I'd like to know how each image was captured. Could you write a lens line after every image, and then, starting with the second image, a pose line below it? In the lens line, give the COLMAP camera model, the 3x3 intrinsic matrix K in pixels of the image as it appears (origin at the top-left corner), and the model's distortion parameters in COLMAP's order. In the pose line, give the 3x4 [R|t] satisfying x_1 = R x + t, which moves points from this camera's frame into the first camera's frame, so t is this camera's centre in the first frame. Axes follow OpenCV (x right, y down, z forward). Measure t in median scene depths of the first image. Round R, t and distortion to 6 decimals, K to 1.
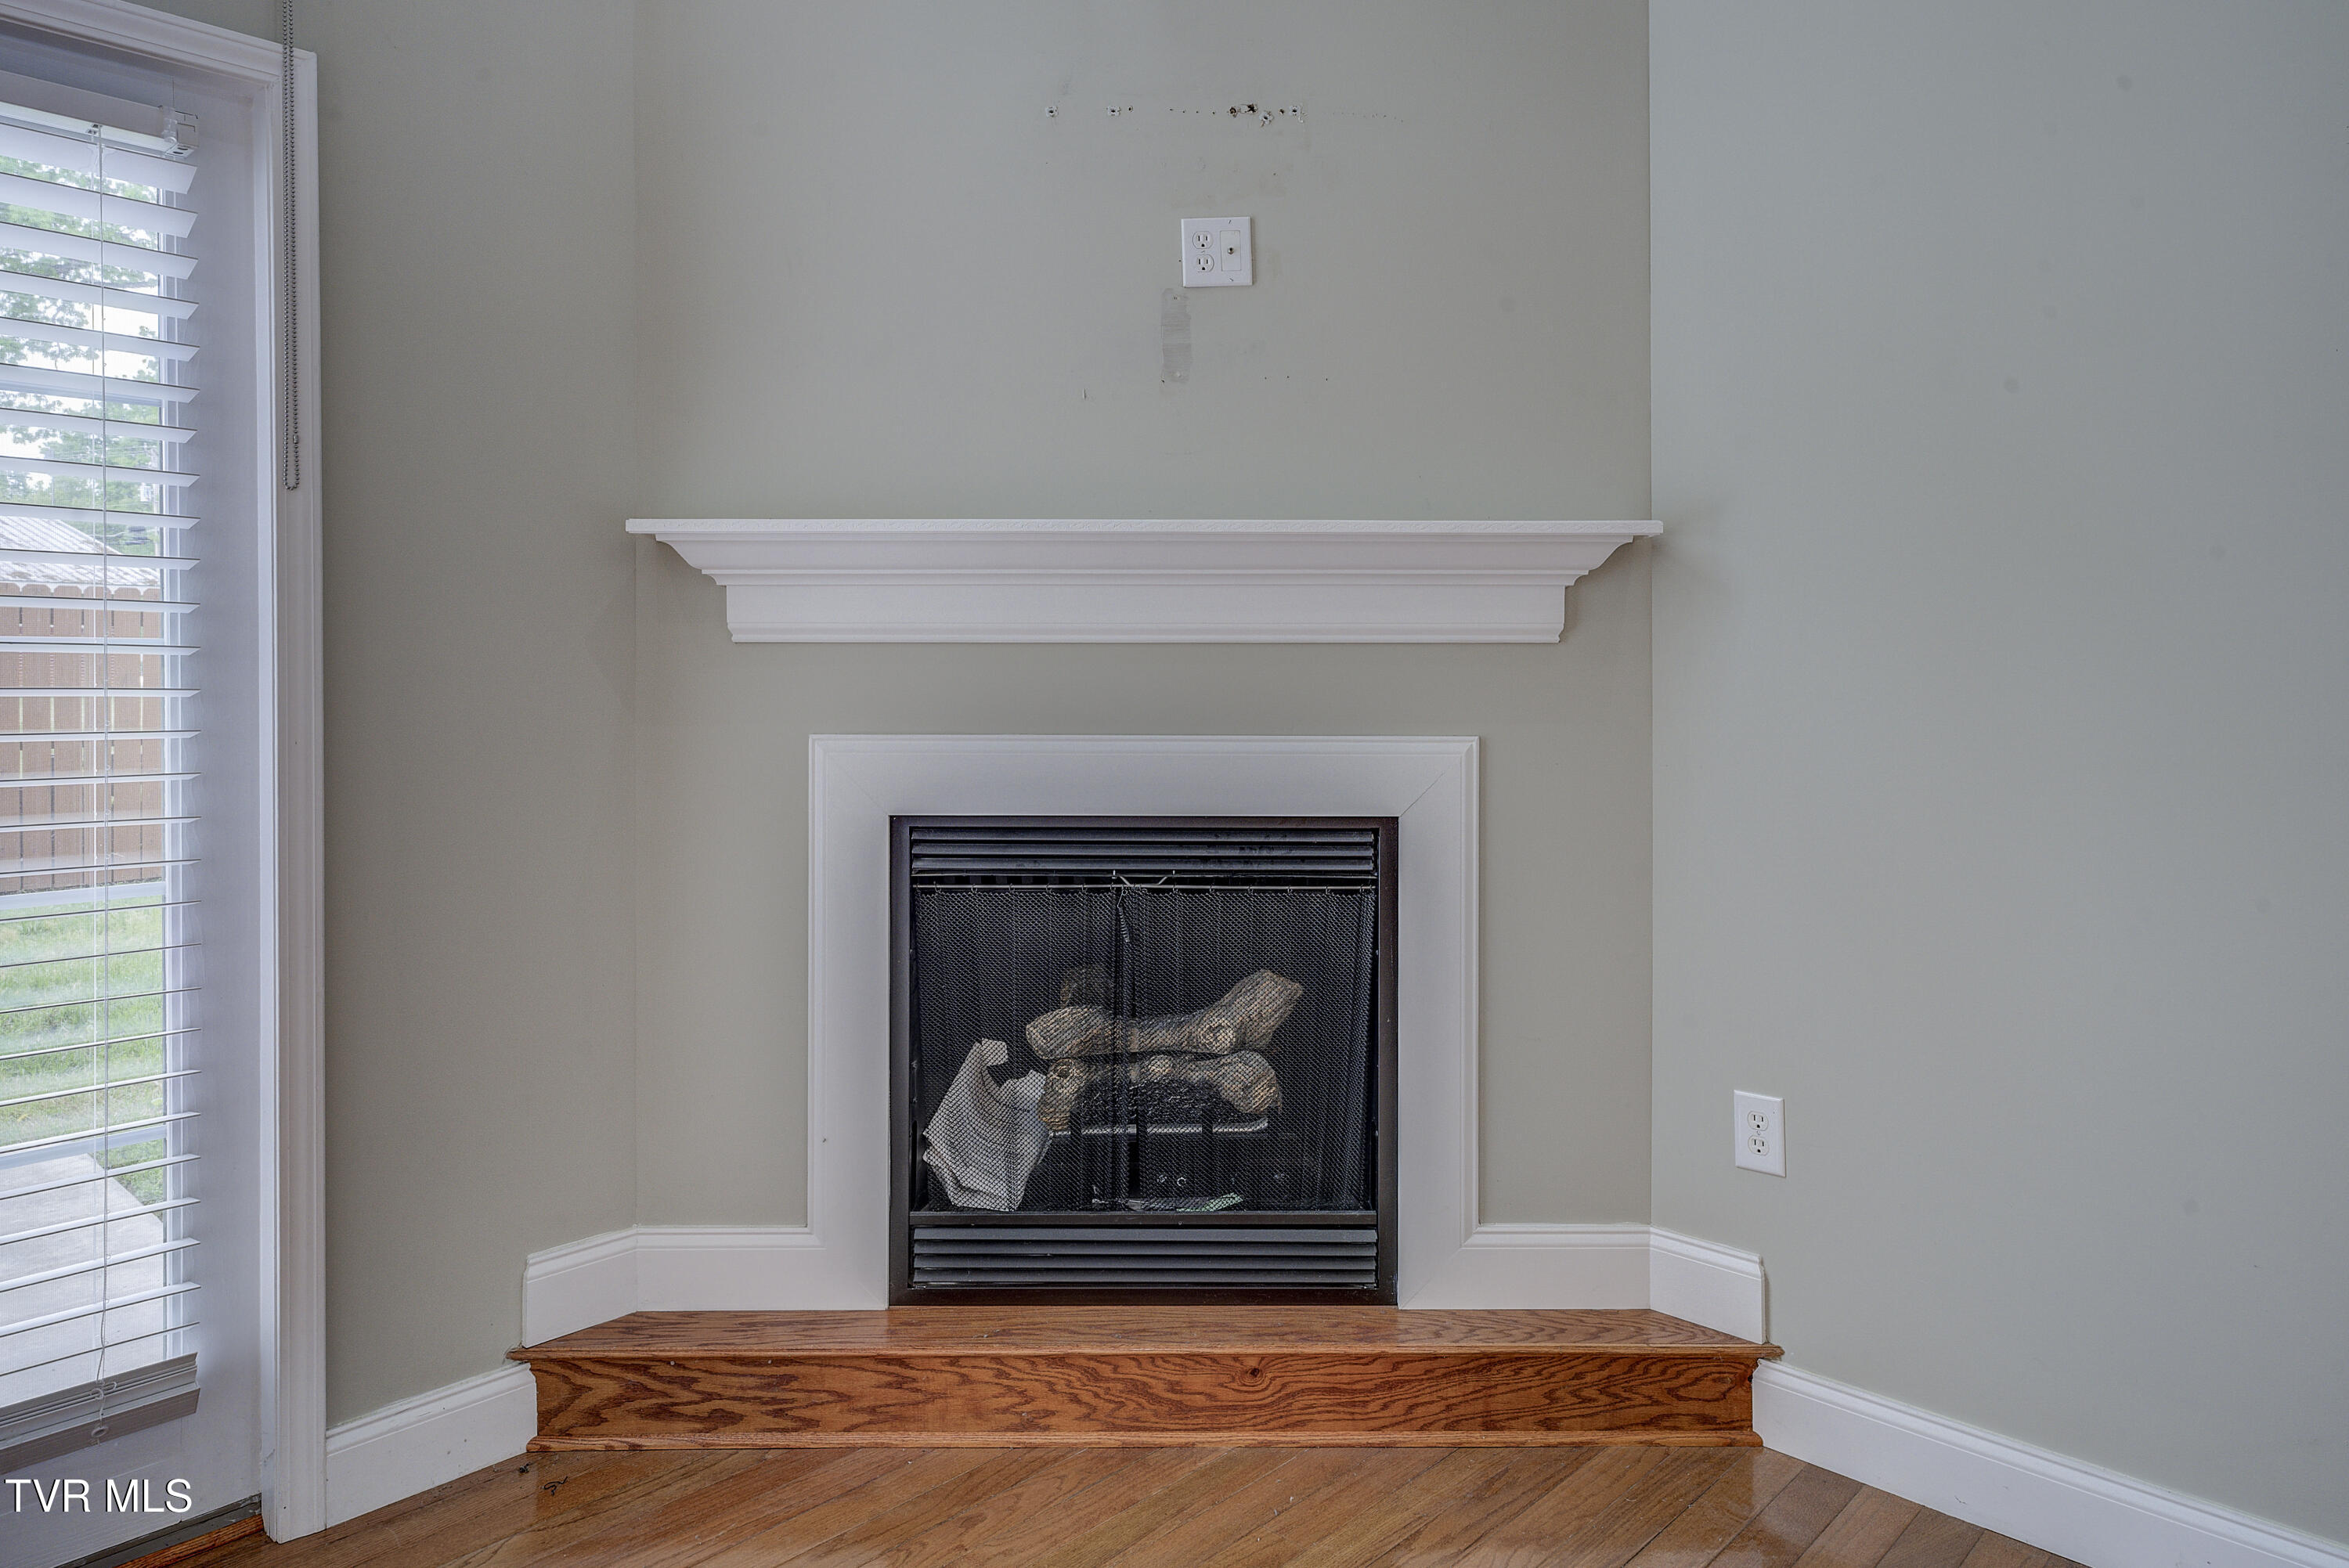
lens RADIAL K [[1466.4, 0, 1172.9], [0, 1466.4, 672.9], [0, 0, 1]] dist [0.003802, -0.001591]
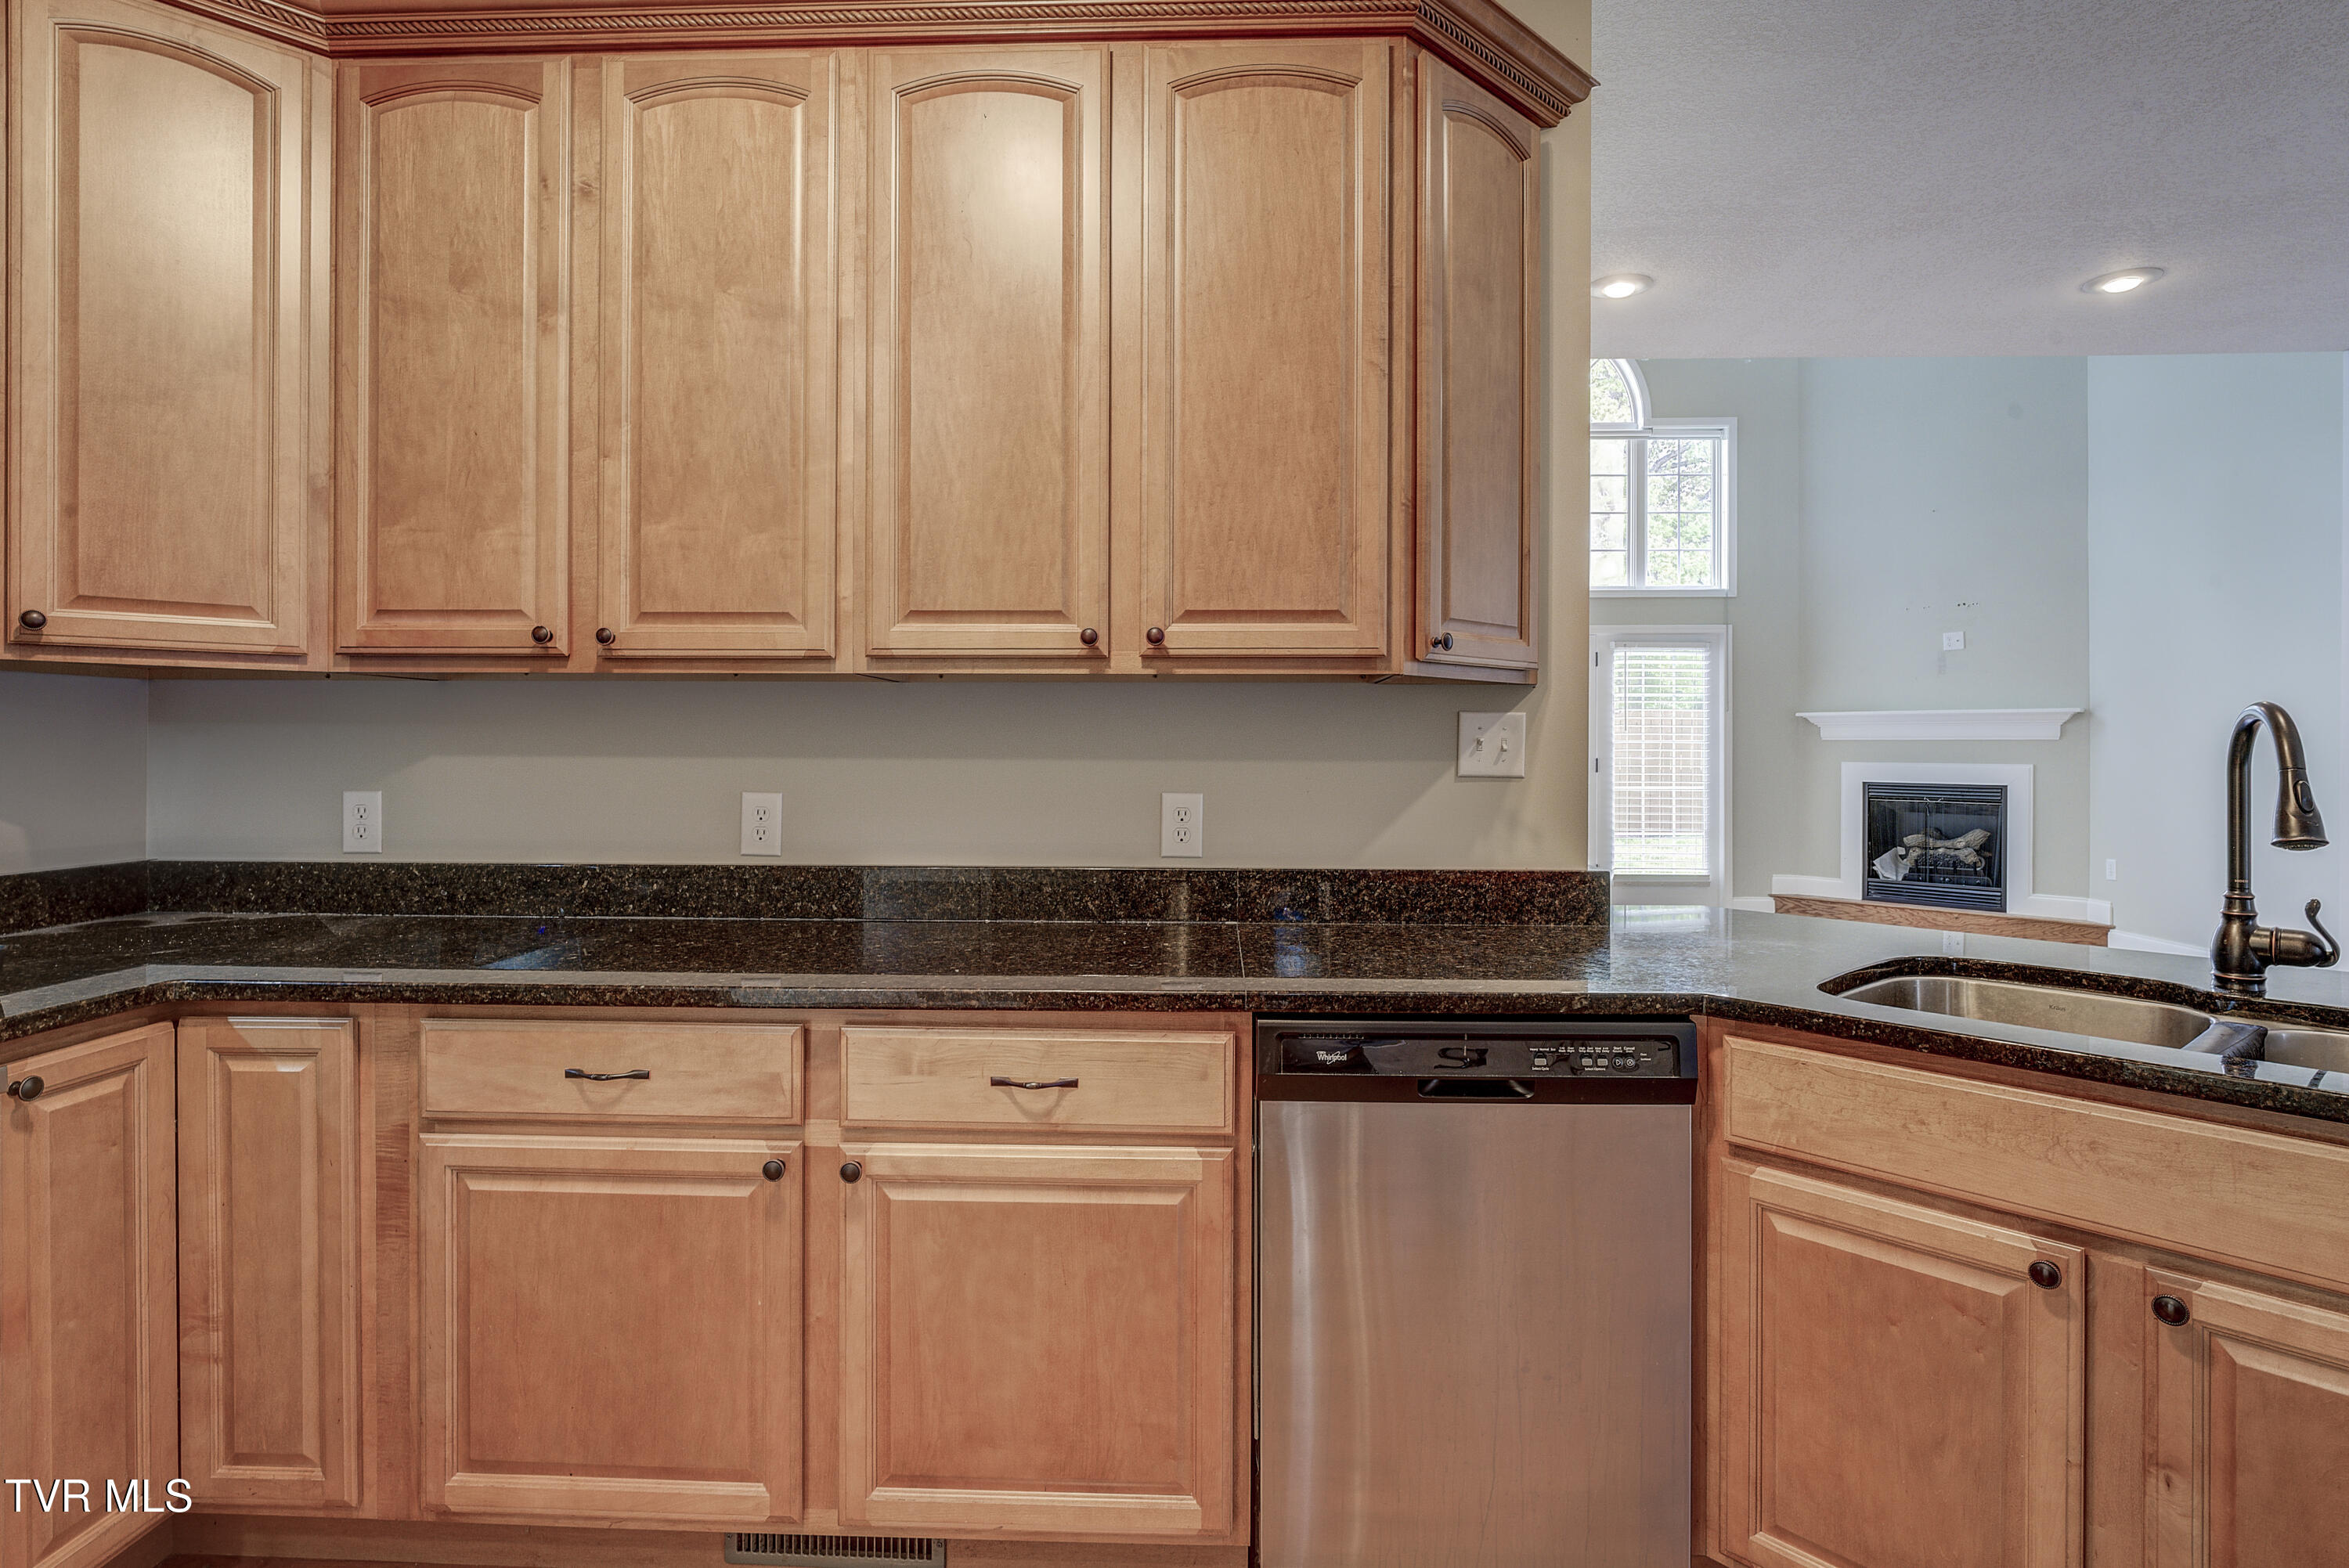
lens RADIAL K [[1189.7, 0, 1156.5], [0, 1189.7, 748.8], [0, 0, 1]] dist [-0.009704, 0.000373]
pose [[0.661158, 0.003832, -0.750237, 1.011181], [-0.005229, 0.999986, 0.000500, 0.012568], [0.750229, 0.003593, 0.661169, -2.738740]]
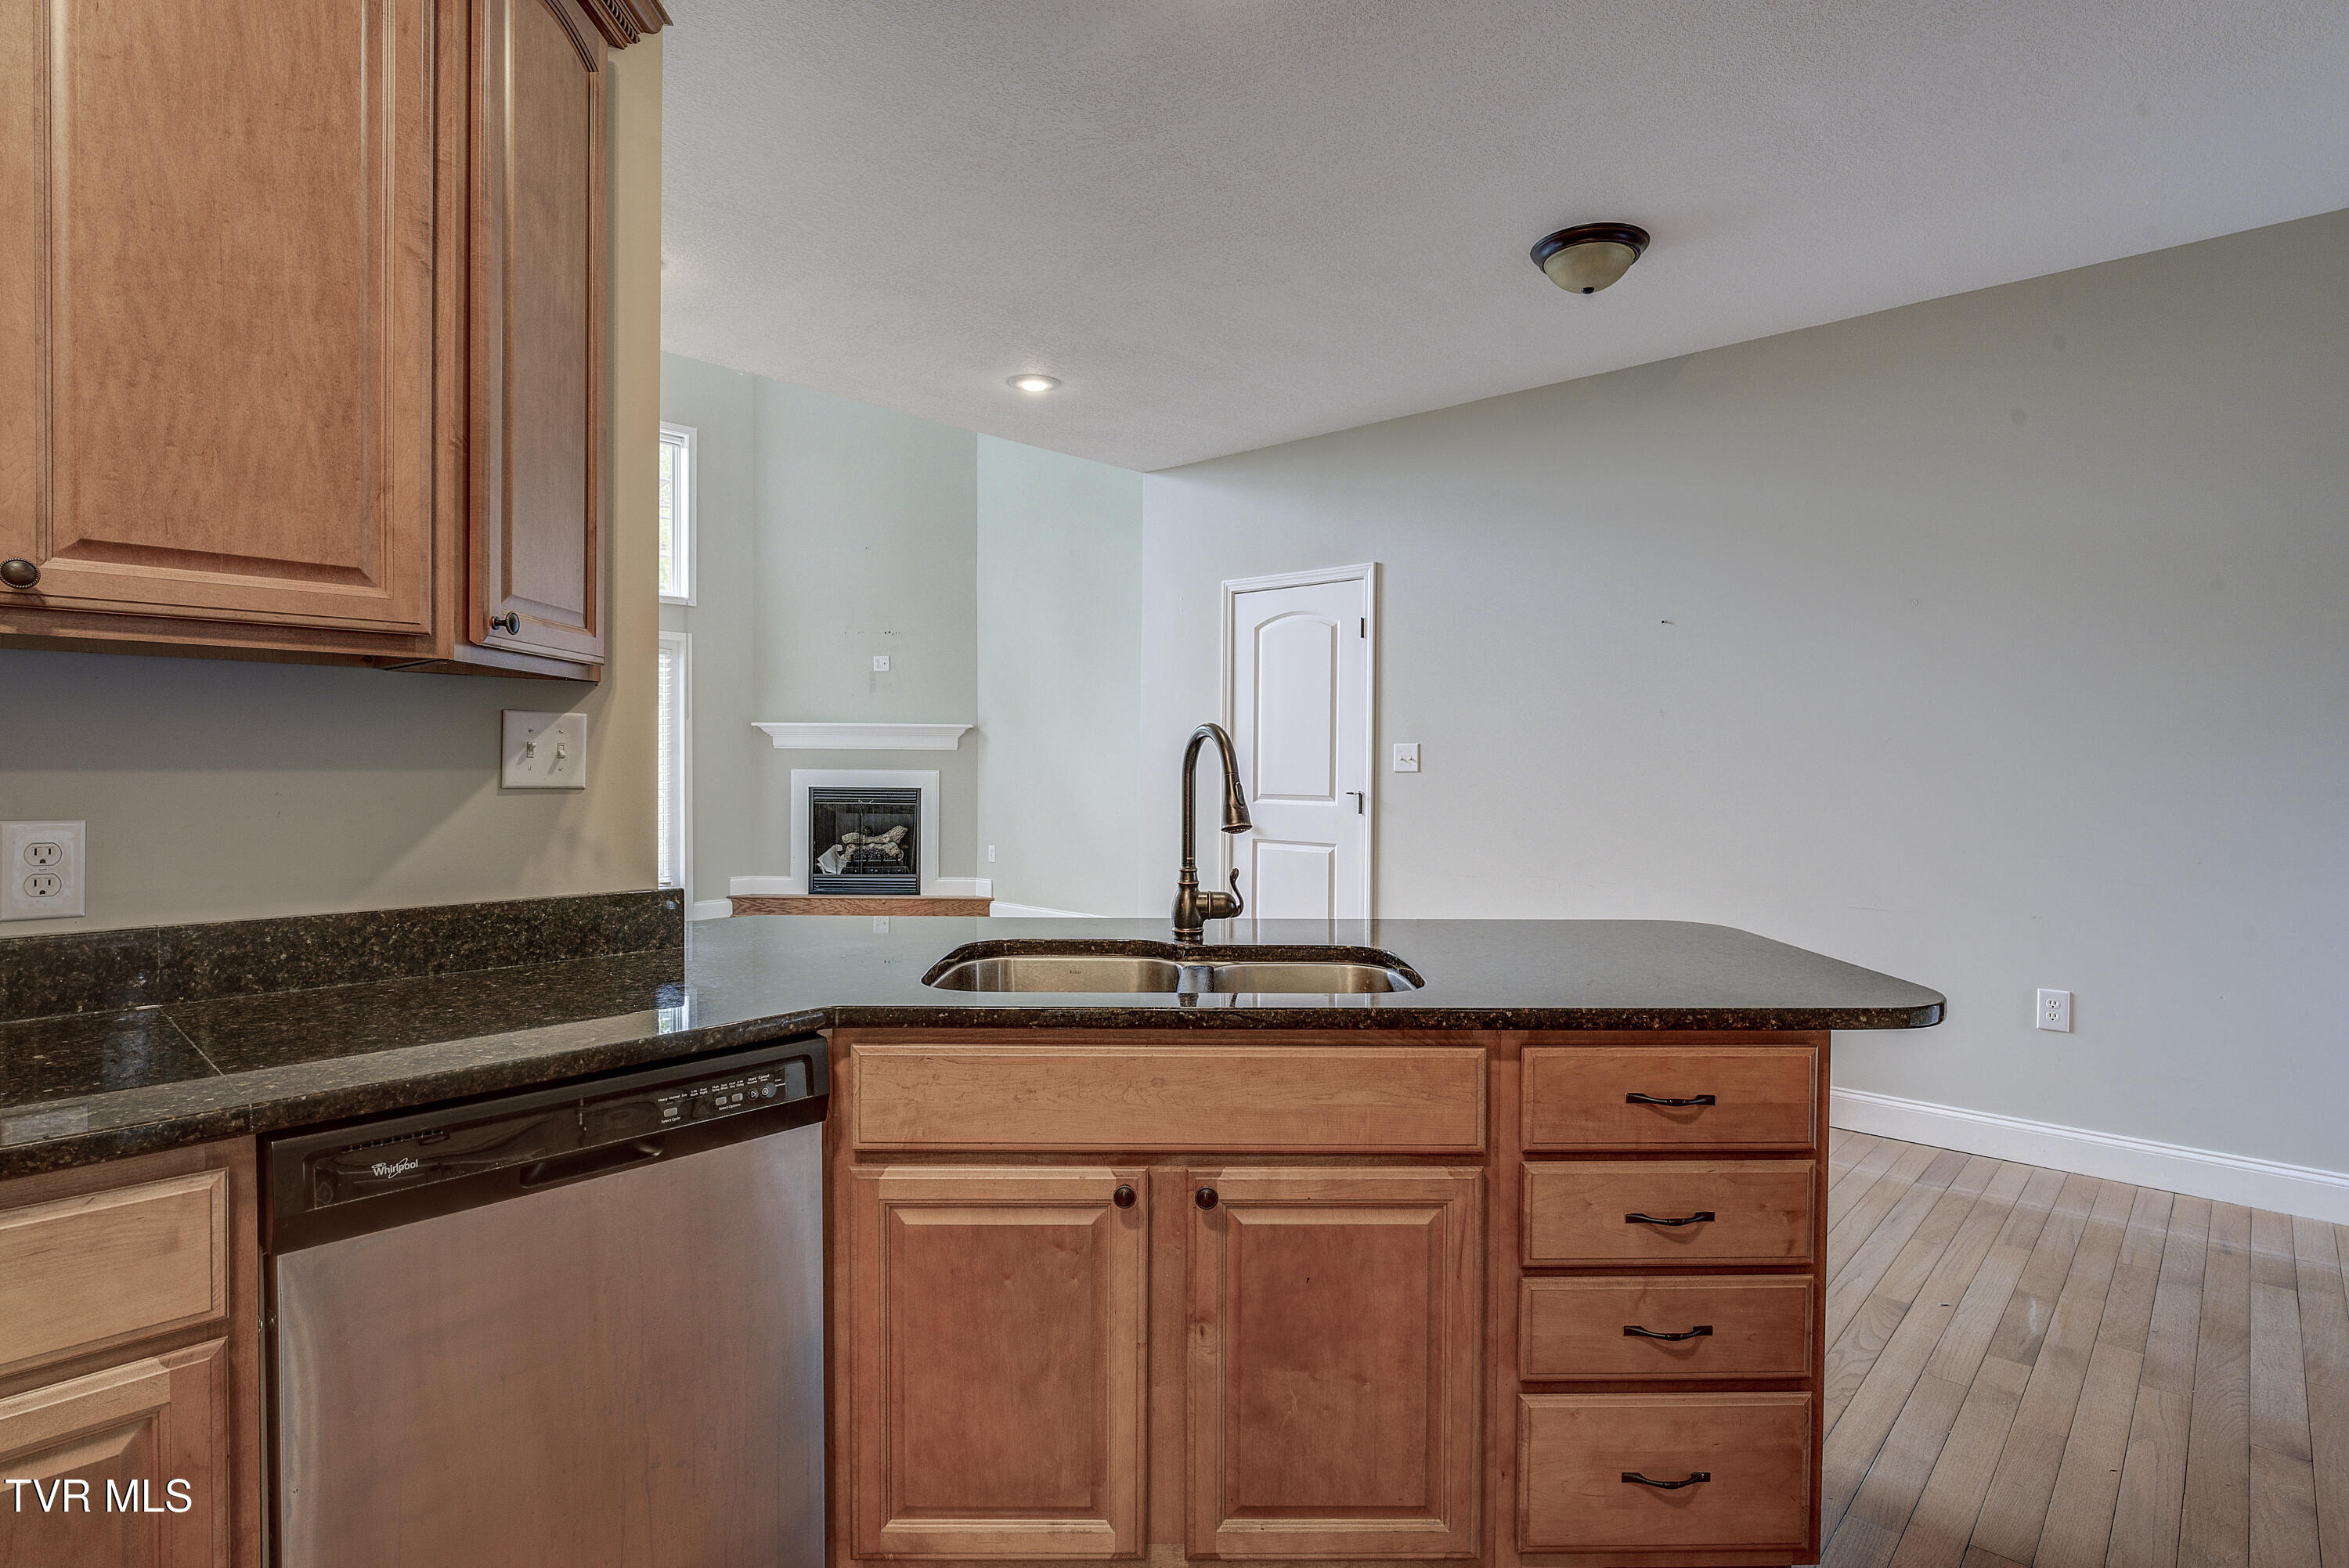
lens RADIAL K [[1185.7, 0, 1186.3], [0, 1185.7, 780.1], [0, 0, 1]] dist [-0.008078, 0.000282]
pose [[0.999651, 0.008330, 0.025069, 0.891802], [-0.008696, 0.999857, 0.014533, 0.013086], [-0.024944, -0.014746, 0.999580, -2.722530]]
